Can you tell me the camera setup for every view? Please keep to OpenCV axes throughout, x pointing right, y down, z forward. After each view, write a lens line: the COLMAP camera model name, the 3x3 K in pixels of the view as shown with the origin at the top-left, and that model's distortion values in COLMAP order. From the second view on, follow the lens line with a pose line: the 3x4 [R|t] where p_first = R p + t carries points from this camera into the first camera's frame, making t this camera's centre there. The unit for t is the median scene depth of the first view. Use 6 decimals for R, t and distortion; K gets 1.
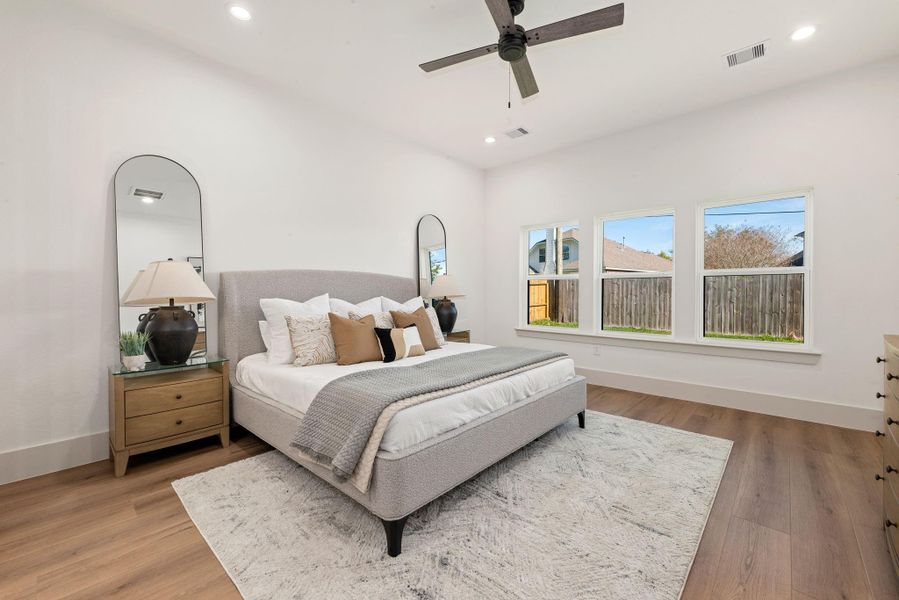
lens RADIAL K [[428.5, 0, 449.5], [0, 428.5, 300.0], [0, 0, 1]] dist [0.000336, 0.000115]
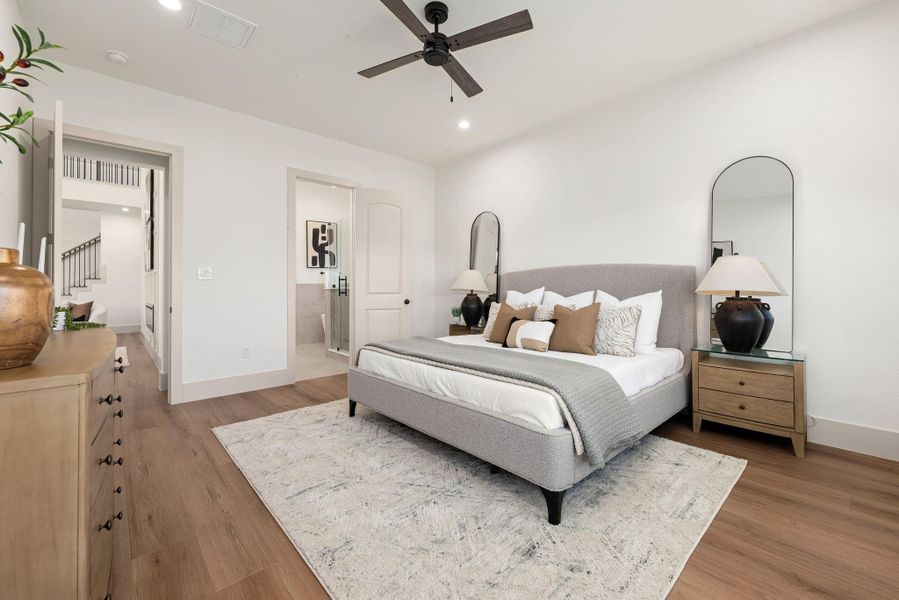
lens RADIAL K [[367.2, 0, 447.3], [0, 367.2, 295.5], [0, 0, 1]] dist [0.000308, 0.000241]
pose [[-0.156711, 0.026007, -0.987302, 0.831174], [-0.010265, 0.999556, 0.027959, -0.019039], [0.987591, 0.014517, -0.156374, 0.940733]]
